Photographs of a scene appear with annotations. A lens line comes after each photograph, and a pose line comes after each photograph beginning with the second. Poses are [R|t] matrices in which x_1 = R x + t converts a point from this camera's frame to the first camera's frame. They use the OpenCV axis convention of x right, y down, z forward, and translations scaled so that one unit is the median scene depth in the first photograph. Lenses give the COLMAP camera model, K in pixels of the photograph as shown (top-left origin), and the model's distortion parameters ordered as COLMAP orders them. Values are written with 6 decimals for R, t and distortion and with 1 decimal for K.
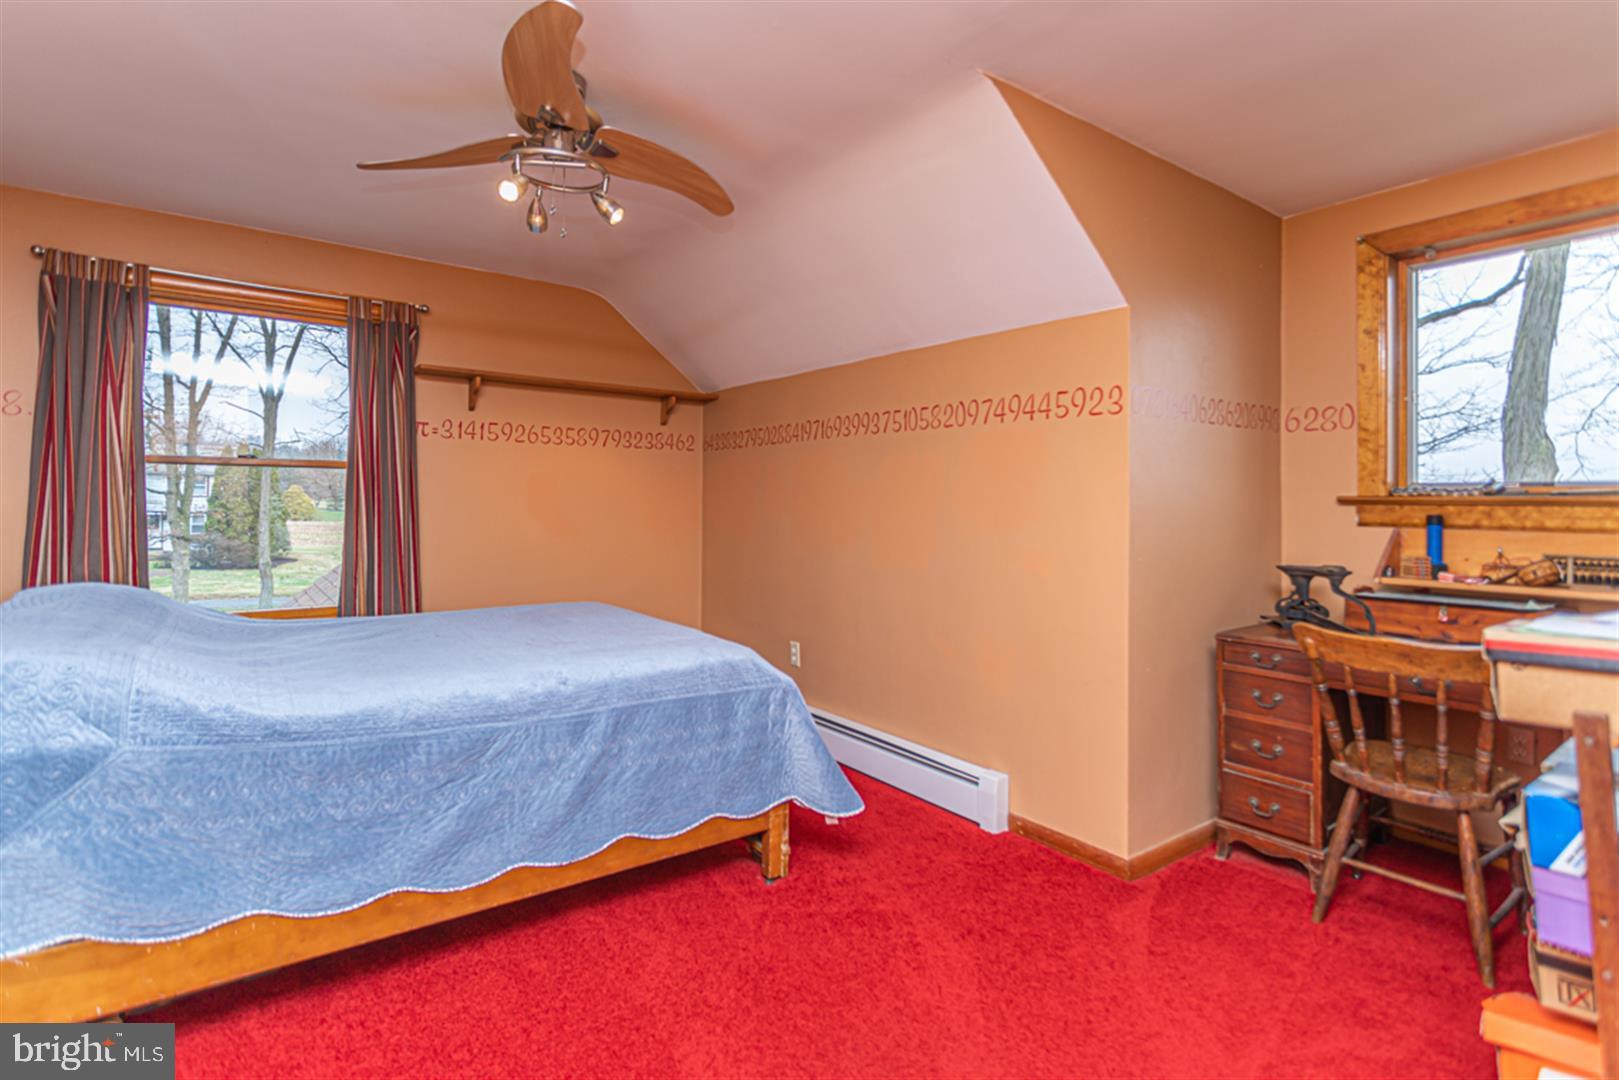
lens RADIAL K [[796.0, 0, 806.2], [0, 796.0, 507.2], [0, 0, 1]] dist [0.001394, 0.000637]
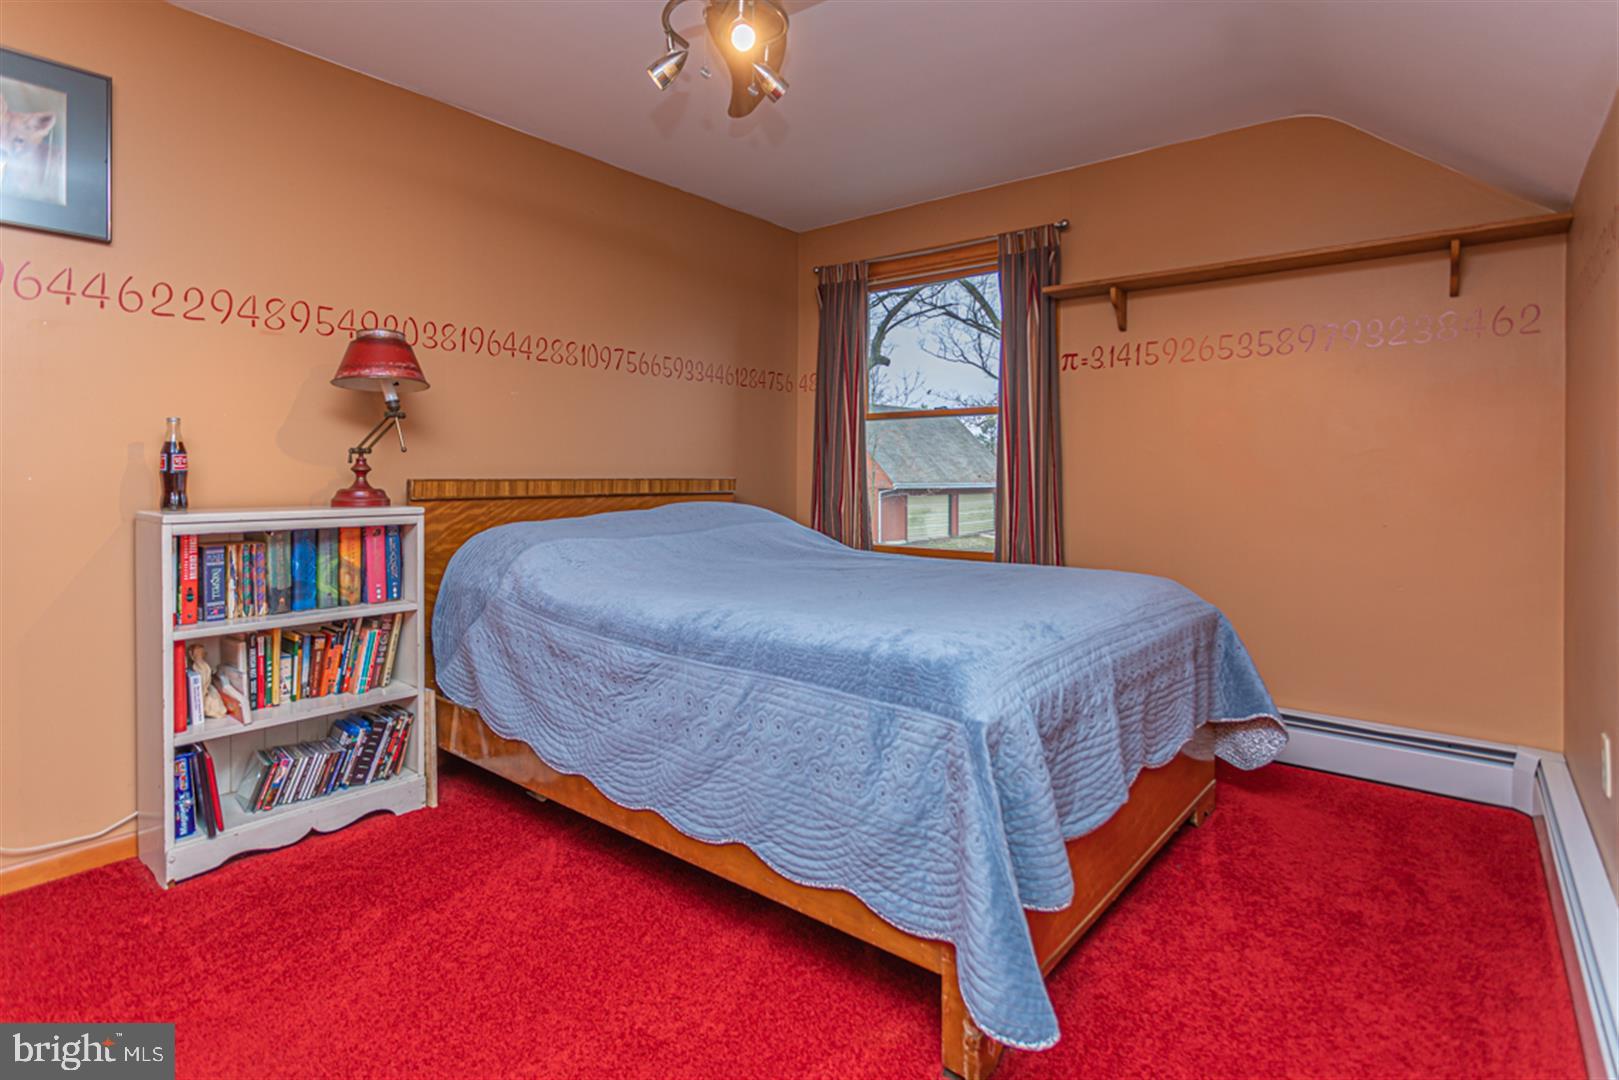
lens RADIAL K [[796.0, 0, 806.2], [0, 796.0, 507.2], [0, 0, 1]] dist [0.001394, 0.000637]
pose [[0.247135, 0.050600, -0.967659, 0.313693], [0.008386, 0.998487, 0.054354, 0.013617], [0.968945, -0.021547, 0.246337, 0.489411]]
